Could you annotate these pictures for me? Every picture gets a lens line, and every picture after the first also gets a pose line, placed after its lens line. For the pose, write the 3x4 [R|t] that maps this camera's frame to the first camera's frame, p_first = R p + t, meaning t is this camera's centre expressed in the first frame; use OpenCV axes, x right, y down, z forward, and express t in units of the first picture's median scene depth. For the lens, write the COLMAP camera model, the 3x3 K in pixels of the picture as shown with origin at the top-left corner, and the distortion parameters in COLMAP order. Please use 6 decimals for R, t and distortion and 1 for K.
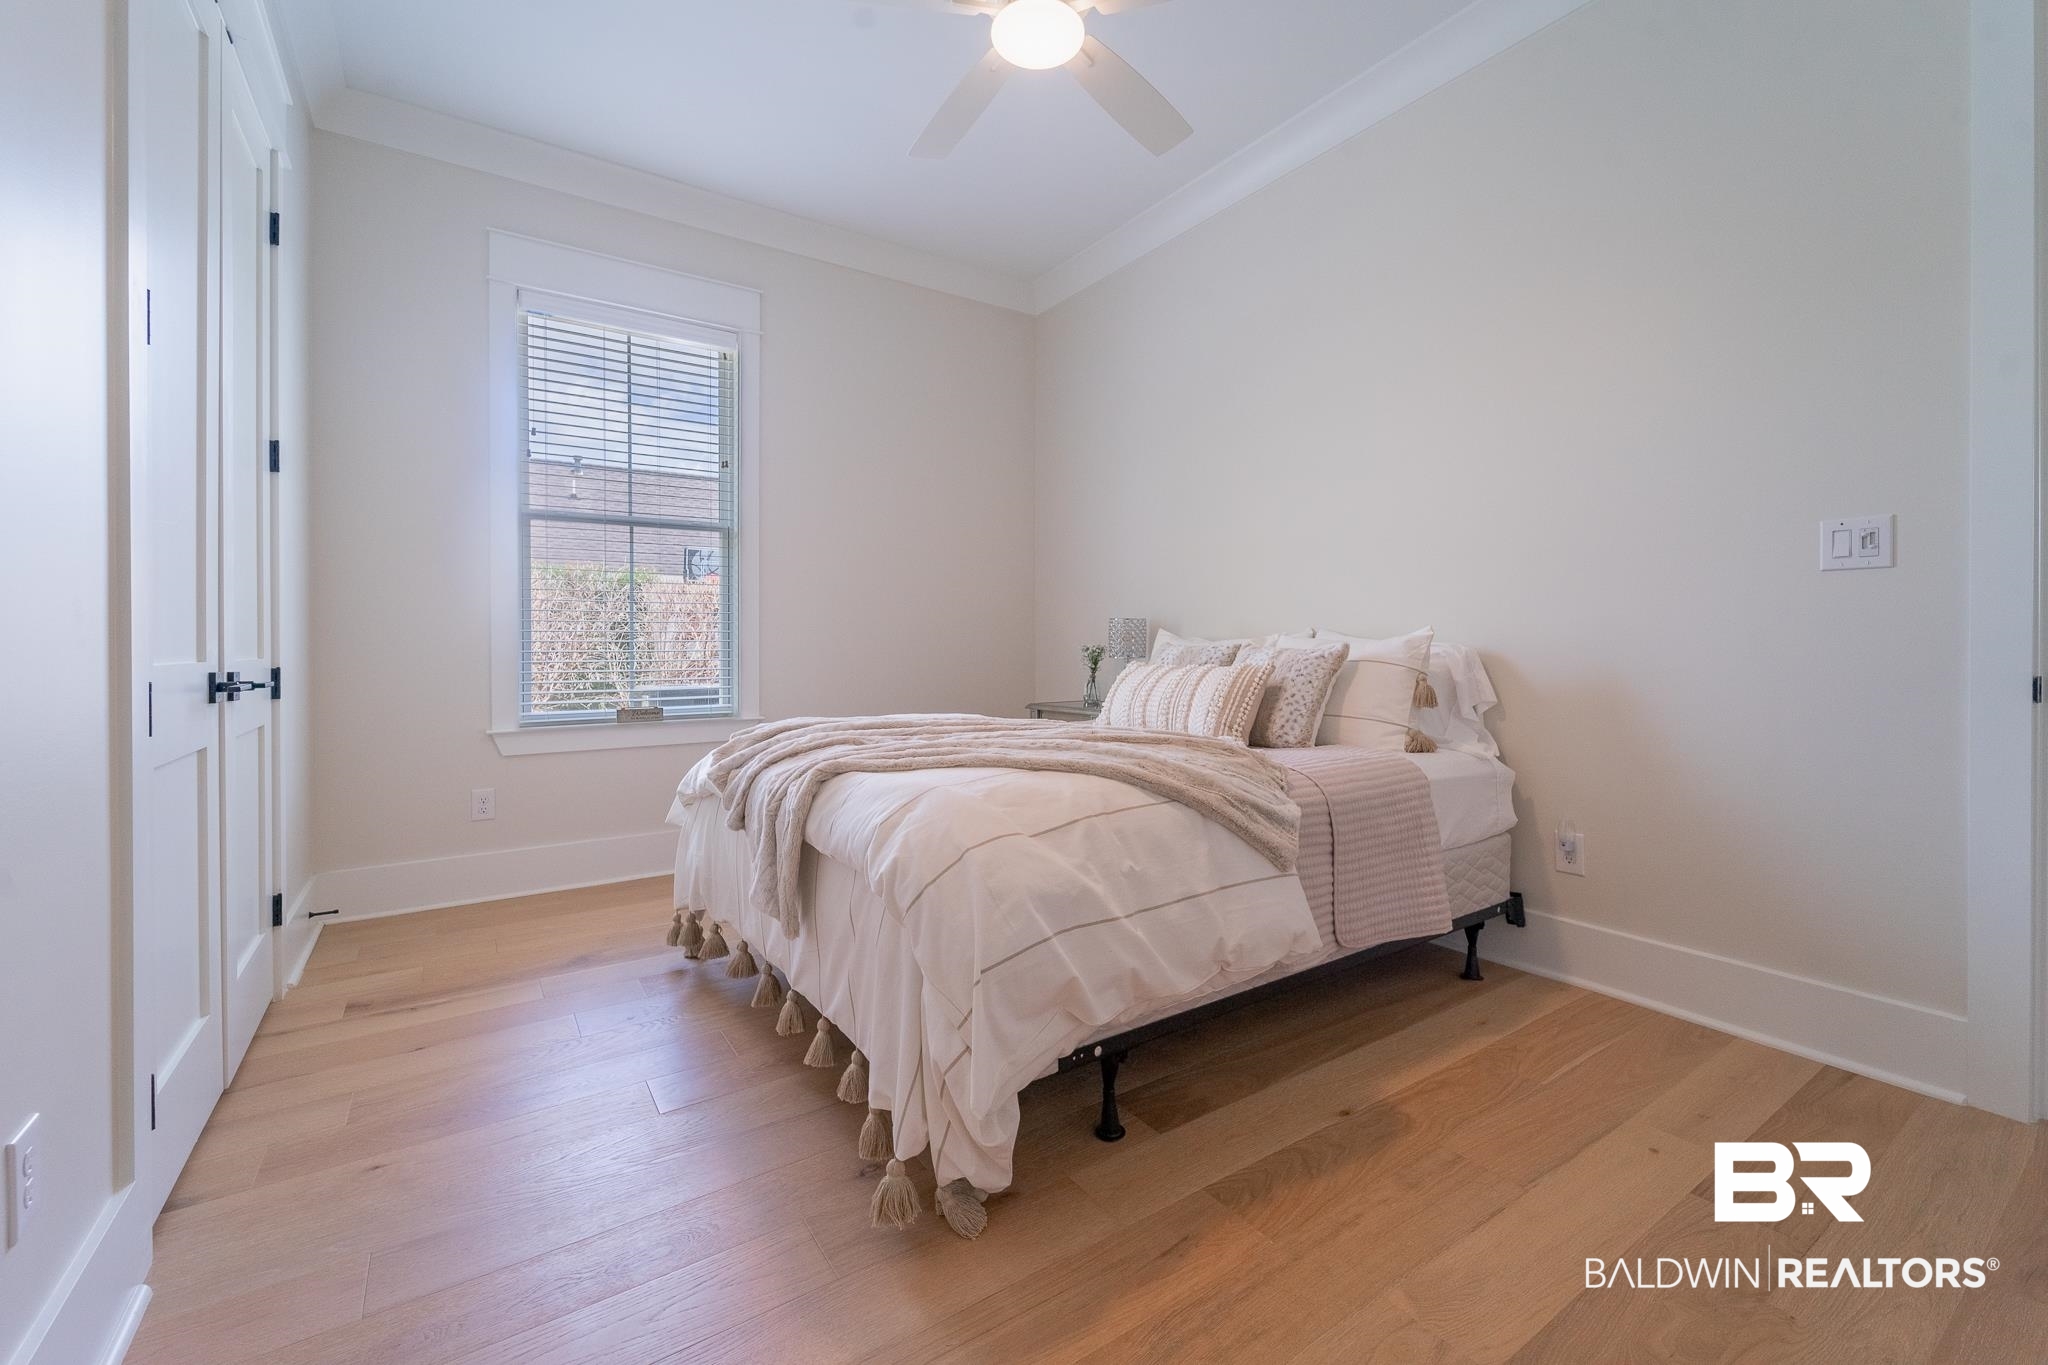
lens RADIAL K [[841.0, 0, 1016.5], [0, 841.0, 638.3], [0, 0, 1]] dist [0.002989, -0.001824]
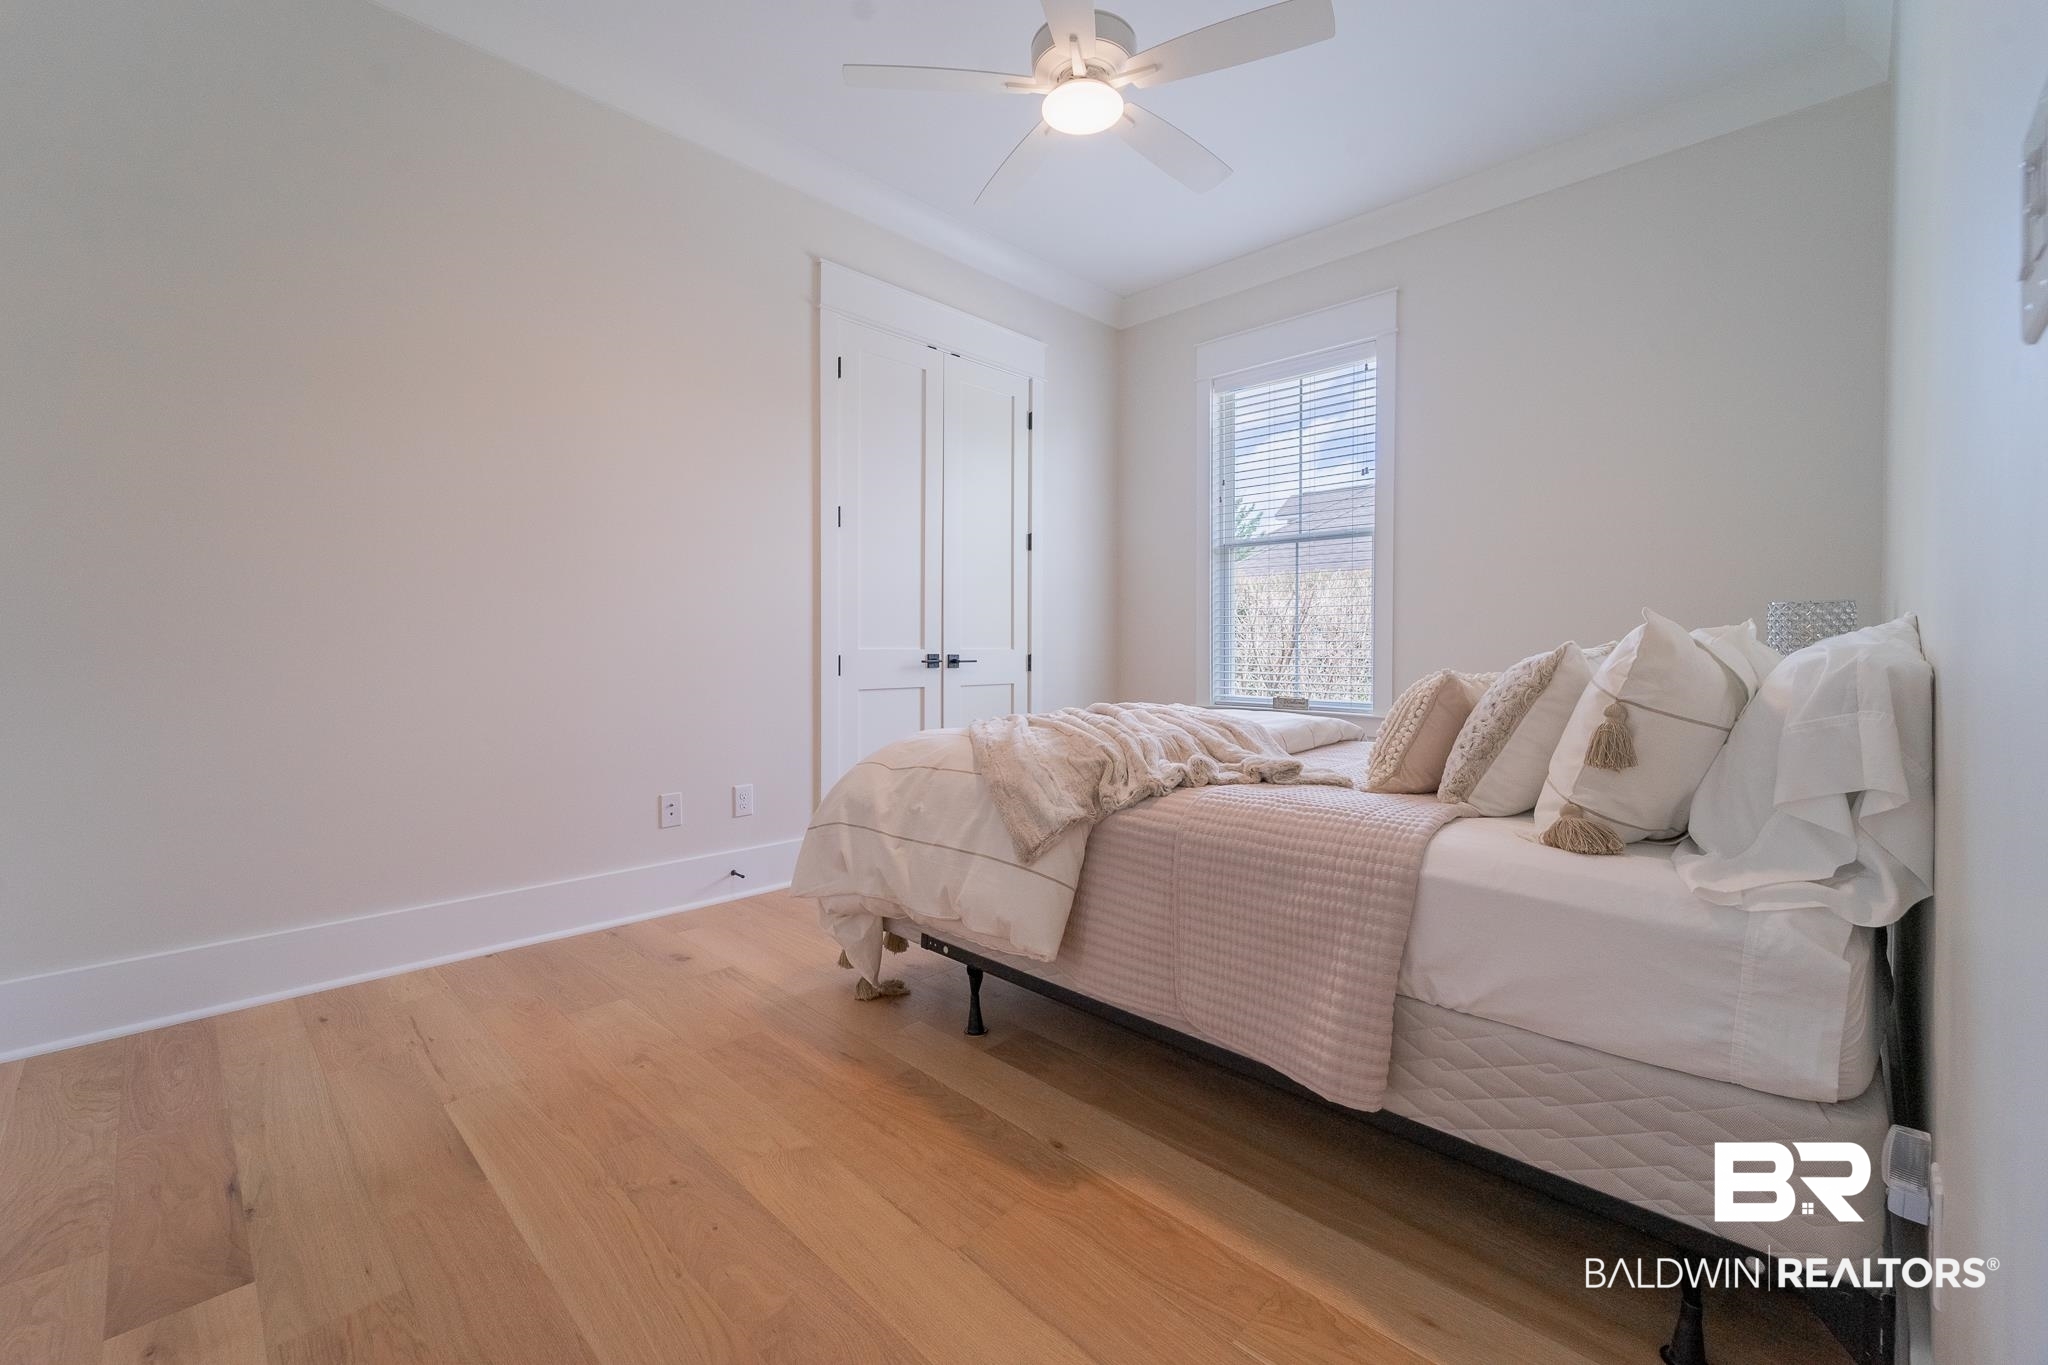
lens RADIAL K [[841.0, 0, 989.9], [0, 841.0, 647.8], [0, 0, 1]] dist [0.002989, -0.001824]
pose [[0.189656, 0.007996, -0.981818, 1.210943], [0.001348, 0.999964, 0.008404, 0.004900], [0.981850, -0.002917, 0.189639, 0.707324]]
